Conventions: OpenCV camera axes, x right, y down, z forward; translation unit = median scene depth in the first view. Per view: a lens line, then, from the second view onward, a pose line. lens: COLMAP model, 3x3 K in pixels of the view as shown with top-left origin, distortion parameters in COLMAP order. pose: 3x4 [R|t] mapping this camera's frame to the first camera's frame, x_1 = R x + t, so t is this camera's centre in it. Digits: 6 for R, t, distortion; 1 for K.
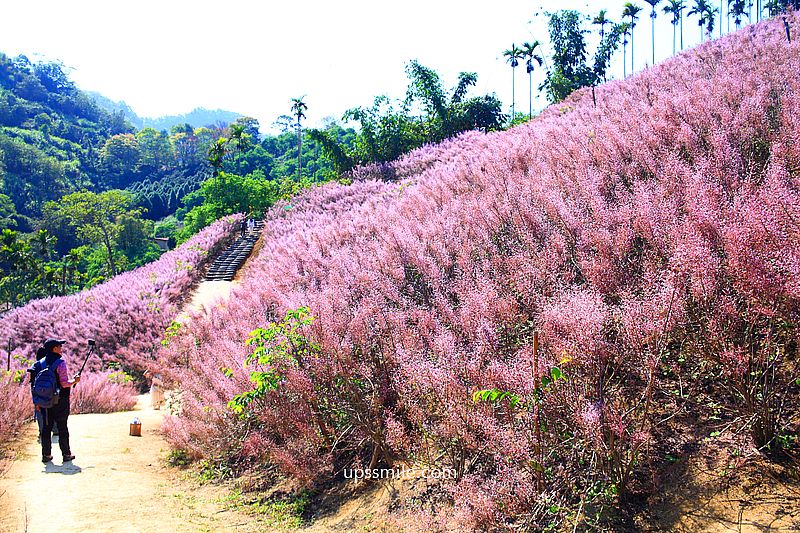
lens RADIAL K [[789.2, 0, 400.0], [0, 789.2, 266.5], [0, 0, 1]] dist [-0.003295, 0.032103]
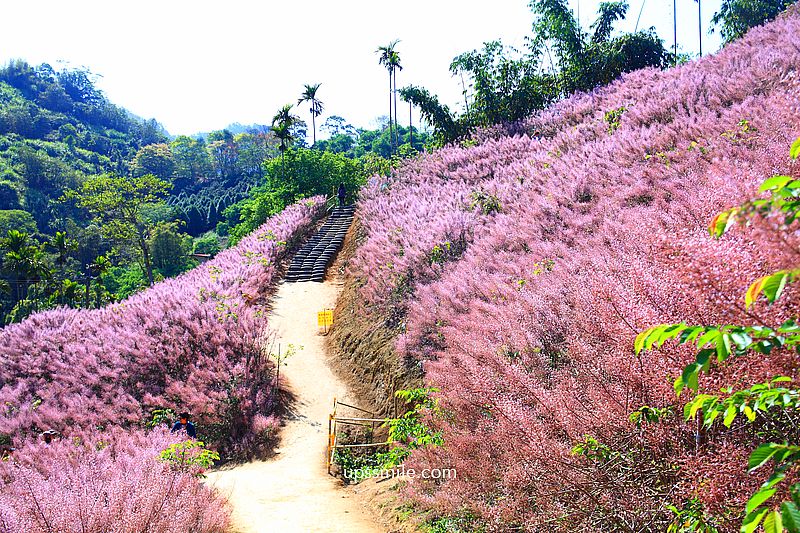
lens RADIAL K [[862.8, 0, 400.0], [0, 862.8, 266.5], [0, 0, 1]] dist [0.020044, -0.003267]
pose [[0.997716, -0.025965, -0.062359, -0.072784], [0.024335, 0.999345, -0.026767, 0.019371], [0.063013, 0.025188, 0.997695, 0.188143]]
